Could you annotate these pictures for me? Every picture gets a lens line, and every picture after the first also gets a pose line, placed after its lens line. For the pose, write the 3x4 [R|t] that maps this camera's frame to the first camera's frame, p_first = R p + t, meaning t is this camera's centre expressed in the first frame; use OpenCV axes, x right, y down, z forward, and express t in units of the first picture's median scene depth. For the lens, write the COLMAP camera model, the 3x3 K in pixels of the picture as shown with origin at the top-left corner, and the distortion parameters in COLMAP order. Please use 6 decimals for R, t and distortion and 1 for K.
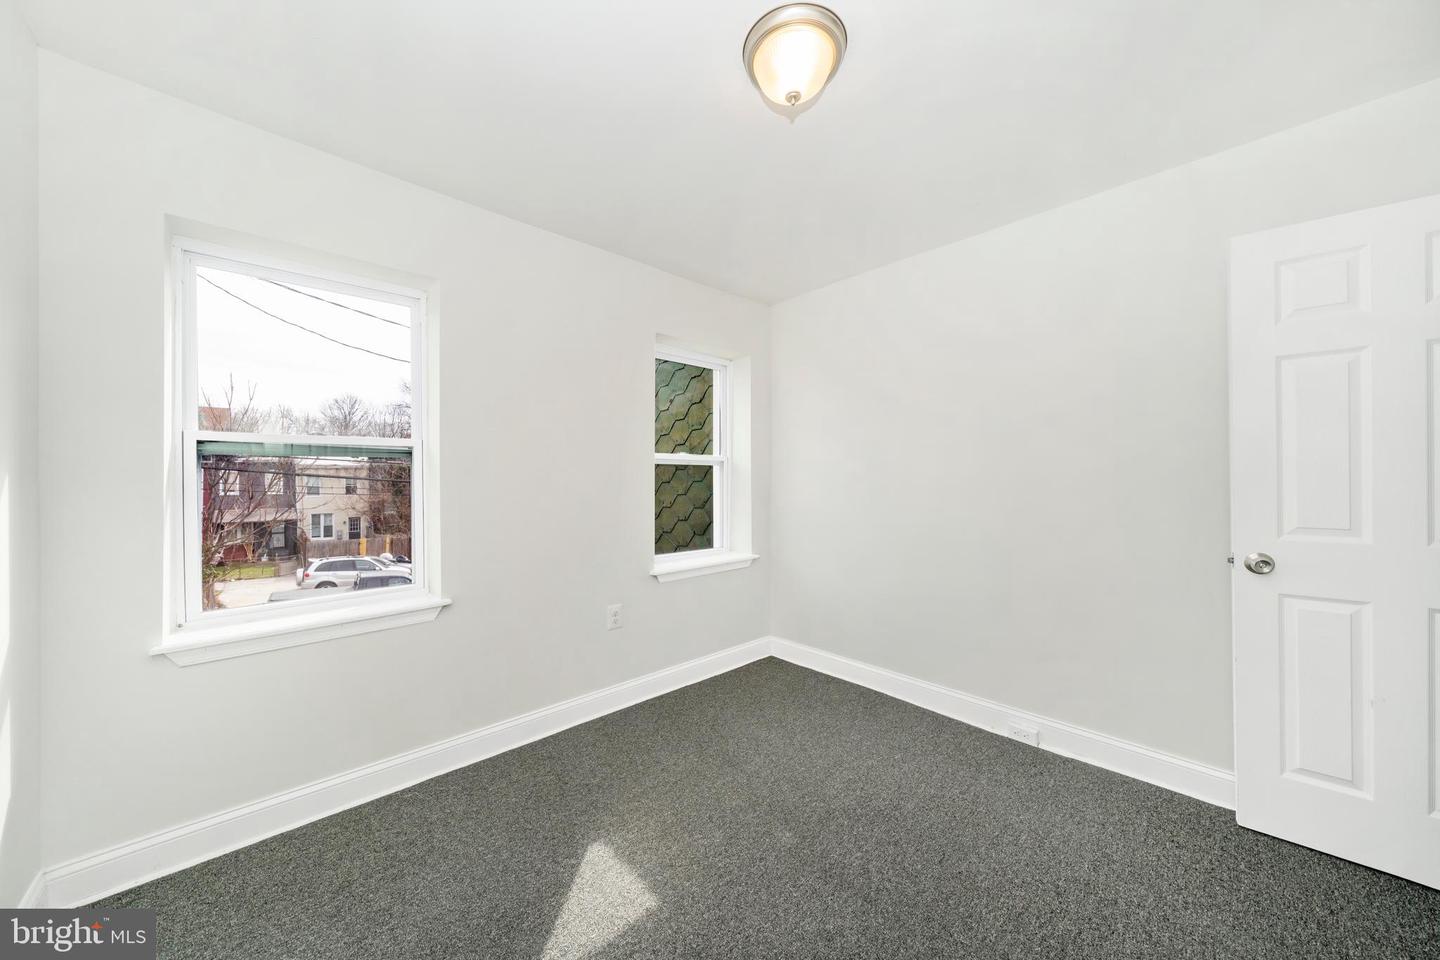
lens RADIAL K [[491.1, 0, 720.0], [0, 491.1, 480.0], [0, 0, 1]] dist [0.000750, 0.000065]
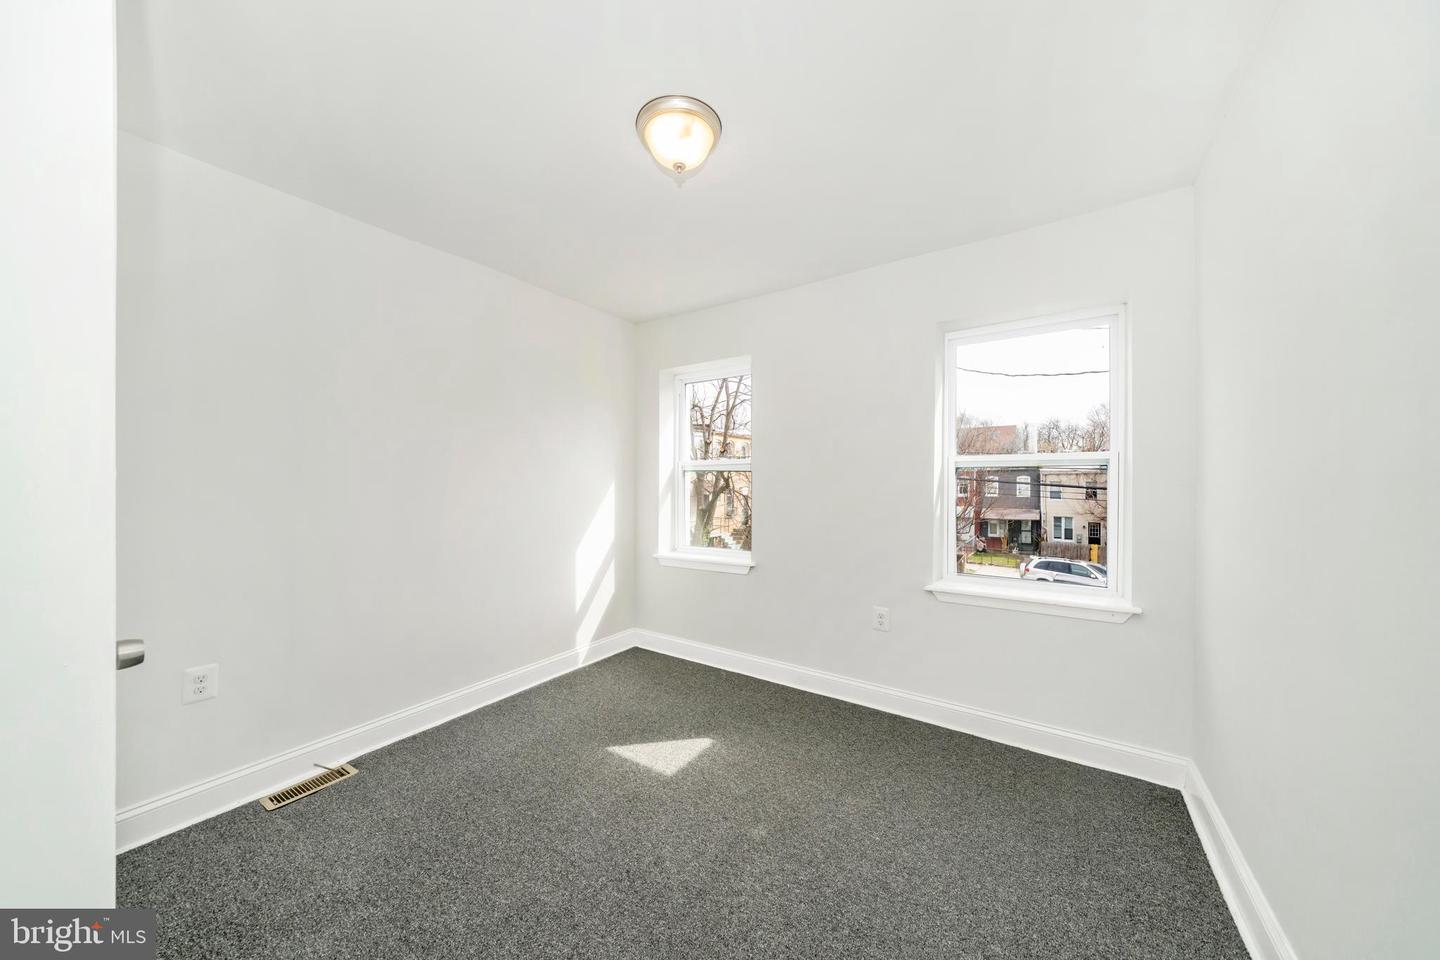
lens RADIAL K [[490.0, 0, 710.7], [0, 490.0, 473.9], [0, 0, 1]] dist [-0.004814, 0.000226]
pose [[0.213493, -0.016239, -0.976810, 0.094210], [-0.005731, 0.999824, -0.017874, -0.000610], [0.976928, 0.009414, 0.213362, 0.056244]]
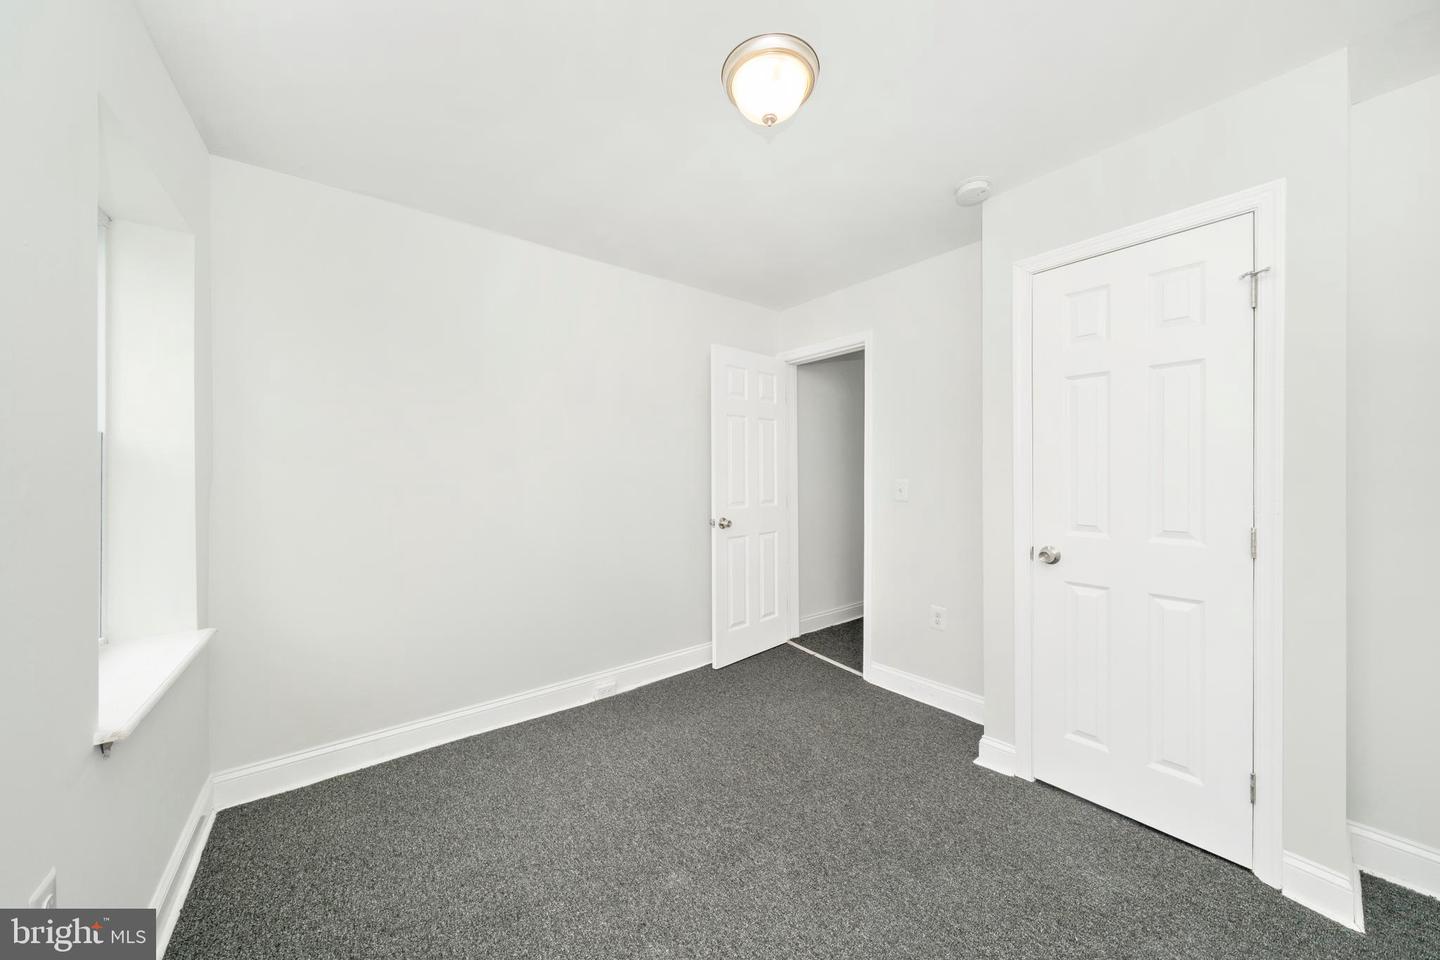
lens RADIAL K [[490.0, 0, 710.7], [0, 490.0, 473.9], [0, 0, 1]] dist [-0.004814, 0.000226]
pose [[0.108540, 0.002026, 0.994090, -0.062379], [0.006512, 0.999975, -0.002748, -0.000872], [-0.994071, 0.006771, 0.108524, 0.069671]]
